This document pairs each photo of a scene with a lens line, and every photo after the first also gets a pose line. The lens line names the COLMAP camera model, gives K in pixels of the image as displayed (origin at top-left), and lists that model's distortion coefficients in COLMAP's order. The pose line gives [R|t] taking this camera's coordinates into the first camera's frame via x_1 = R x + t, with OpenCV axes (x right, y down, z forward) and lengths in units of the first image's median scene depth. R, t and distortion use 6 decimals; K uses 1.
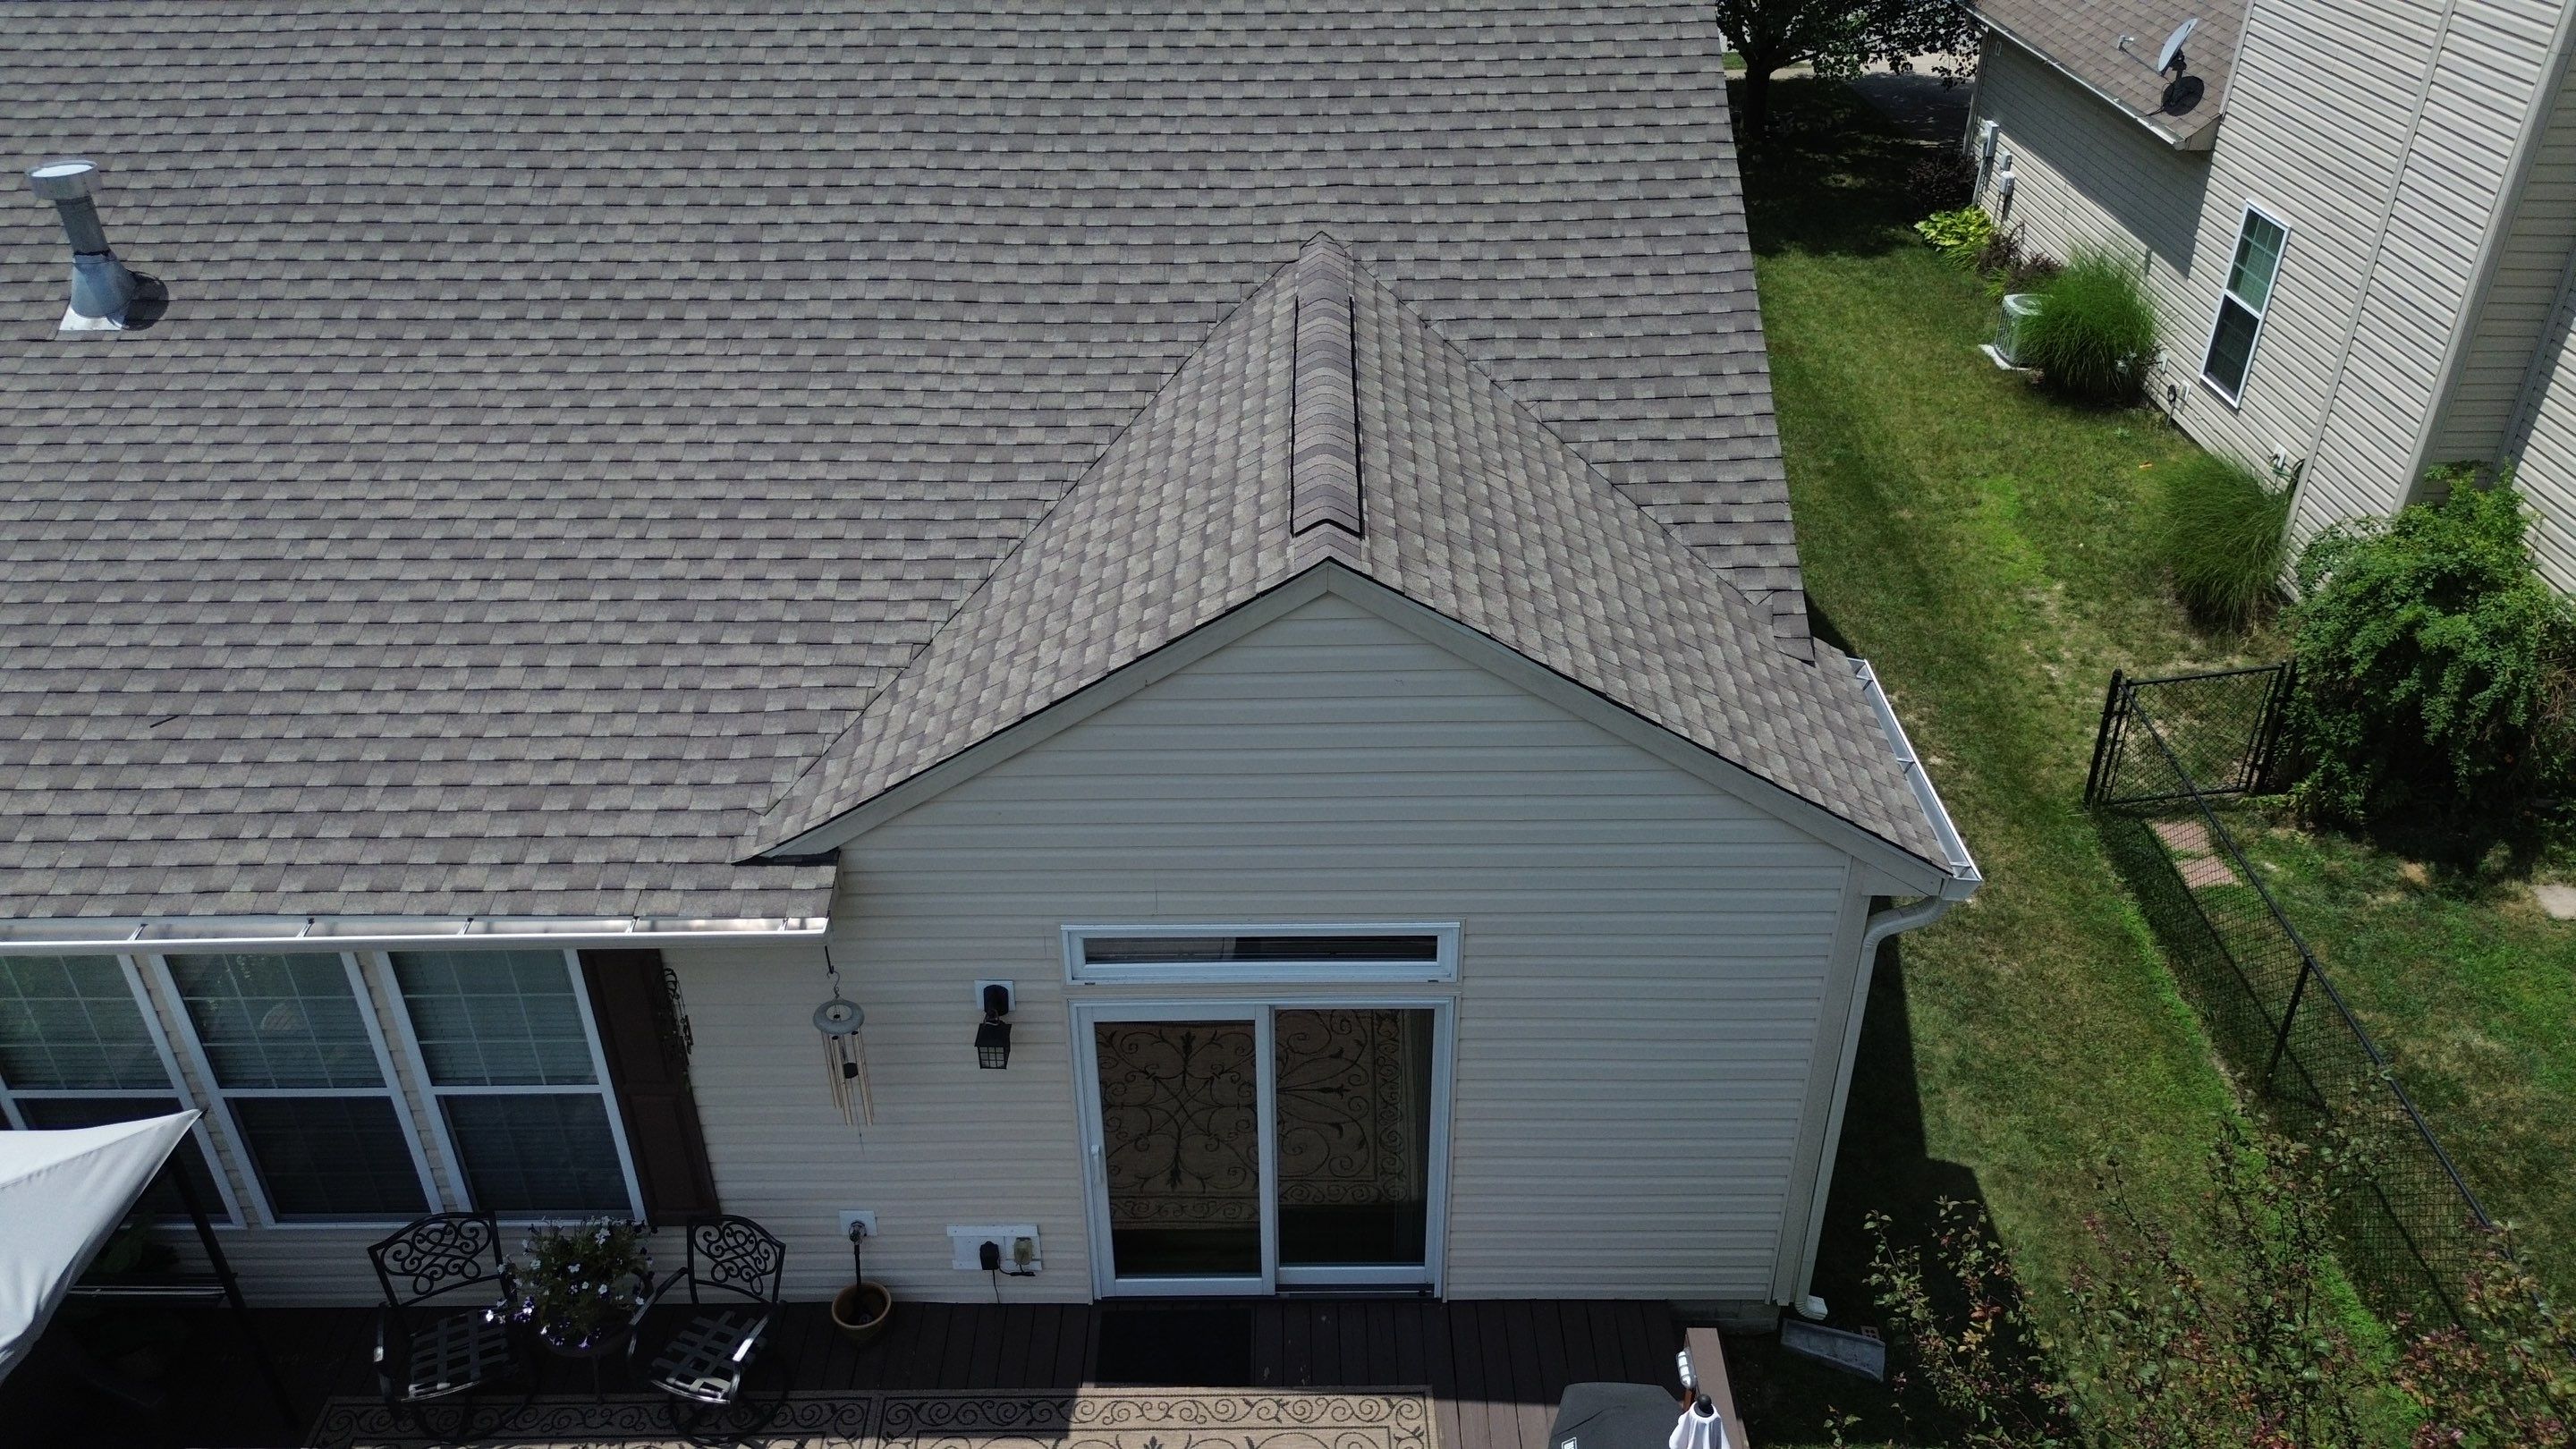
lens RADIAL K [[1858.0, 0, 1279.0], [0, 1858.0, 746.5], [0, 0, 1]] dist [0.063375, -0.048381]
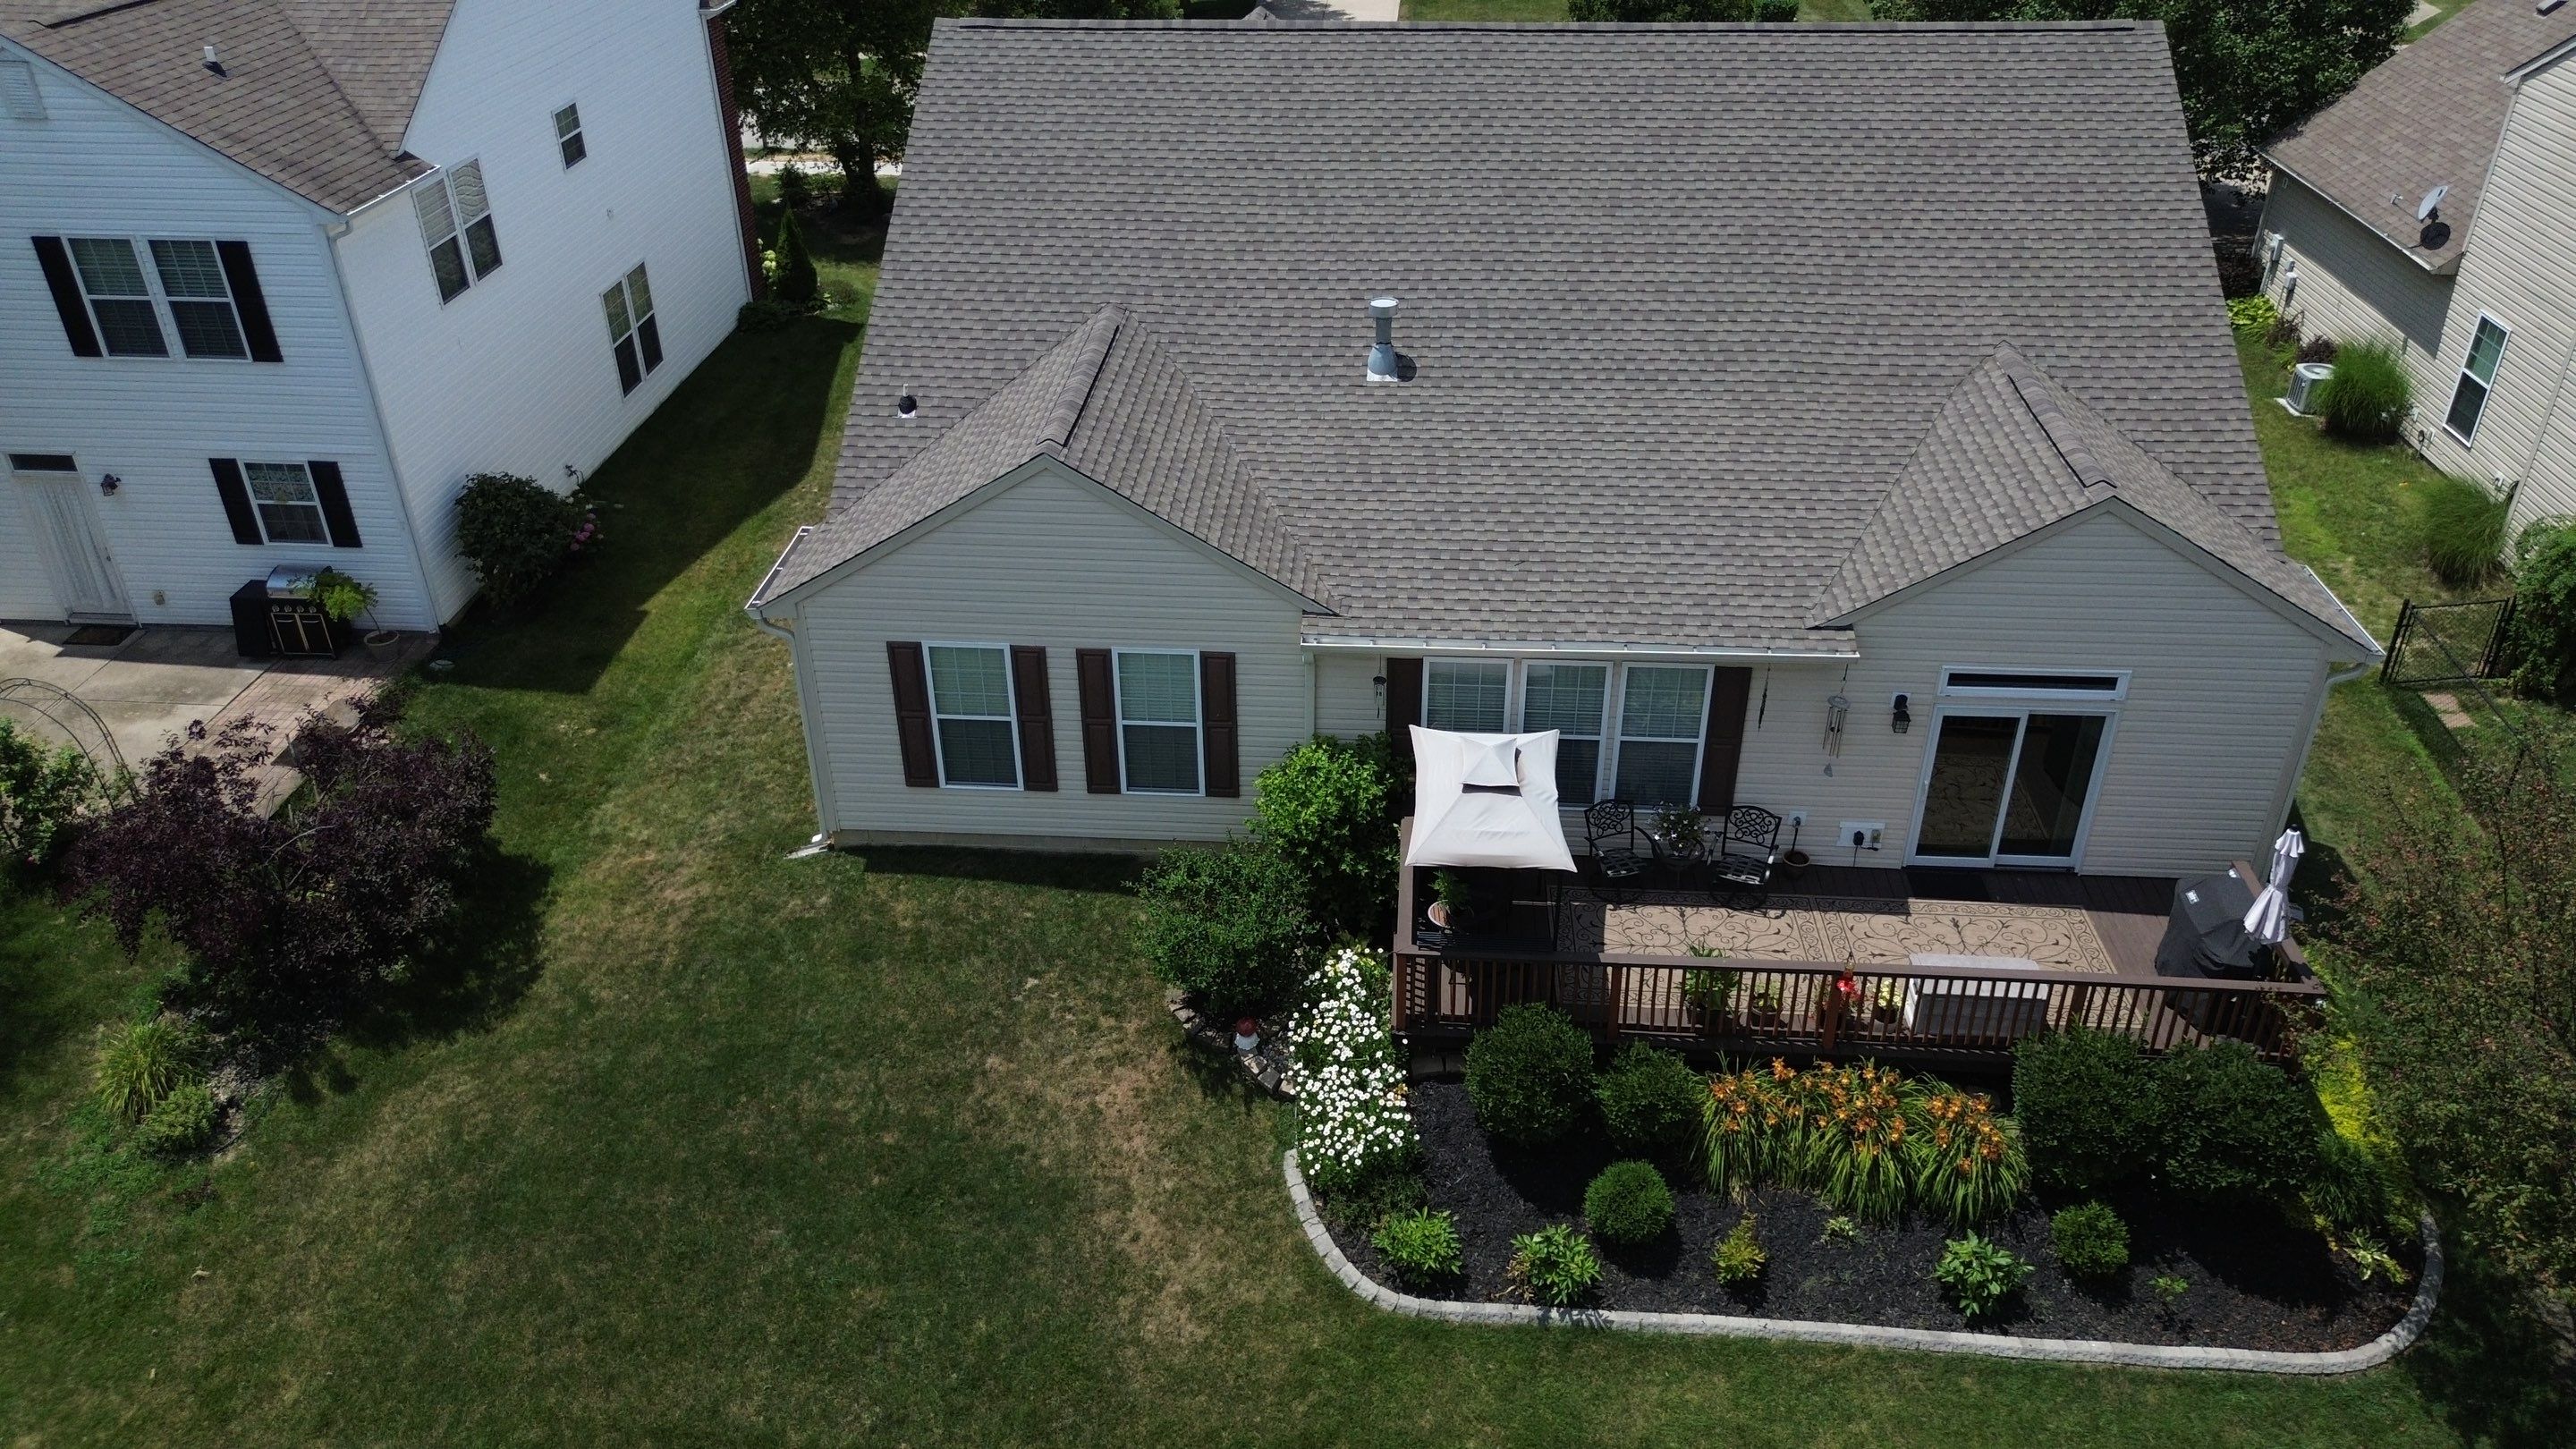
lens RADIAL K [[1858.3, 0, 1287.3], [0, 1858.3, 737.6], [0, 0, 1]] dist [0.060993, -0.055245]
pose [[0.997634, 0.037426, -0.057668, -0.566388], [-0.038153, 0.999205, -0.011556, 0.176760], [0.057190, 0.013729, 0.998269, -0.930084]]
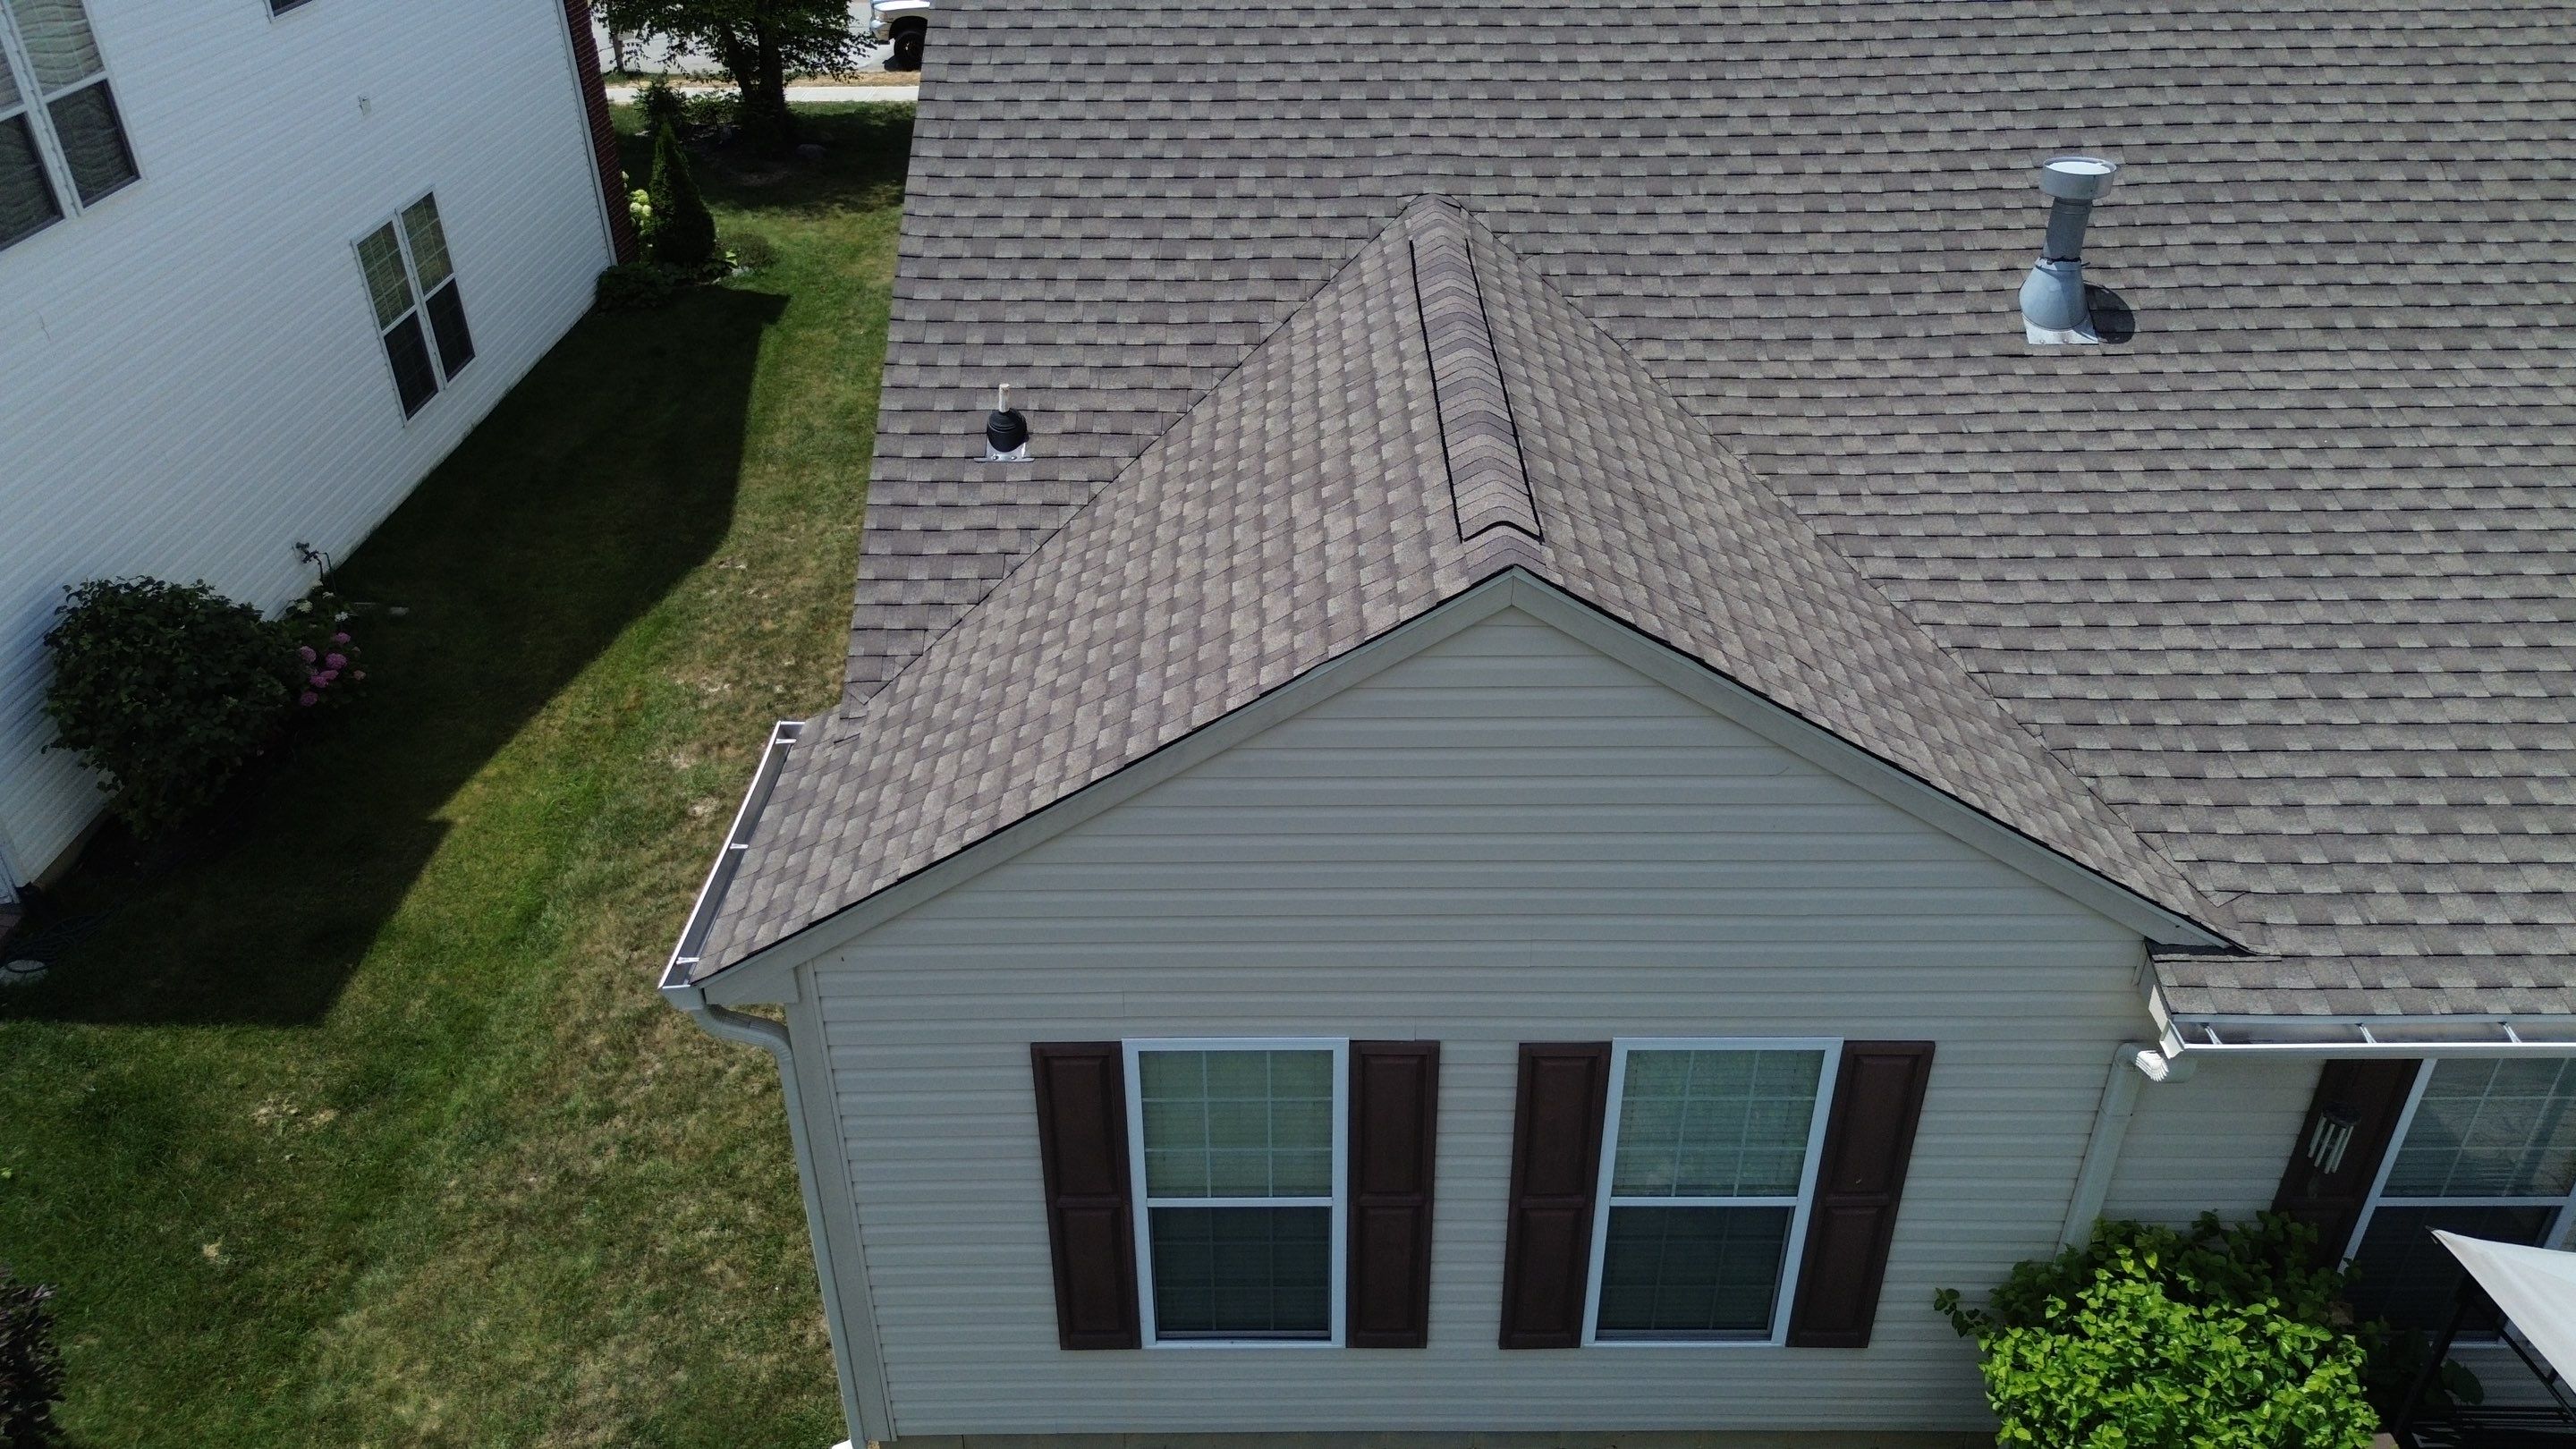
lens RADIAL K [[1858.0, 0, 1279.0], [0, 1858.0, 746.5], [0, 0, 1]] dist [0.063375, -0.048381]
pose [[0.999998, 0.000484, 0.001869, -0.949716], [-0.000476, 0.999991, -0.004180, -0.021450], [-0.001871, 0.004179, 0.999990, 0.092271]]
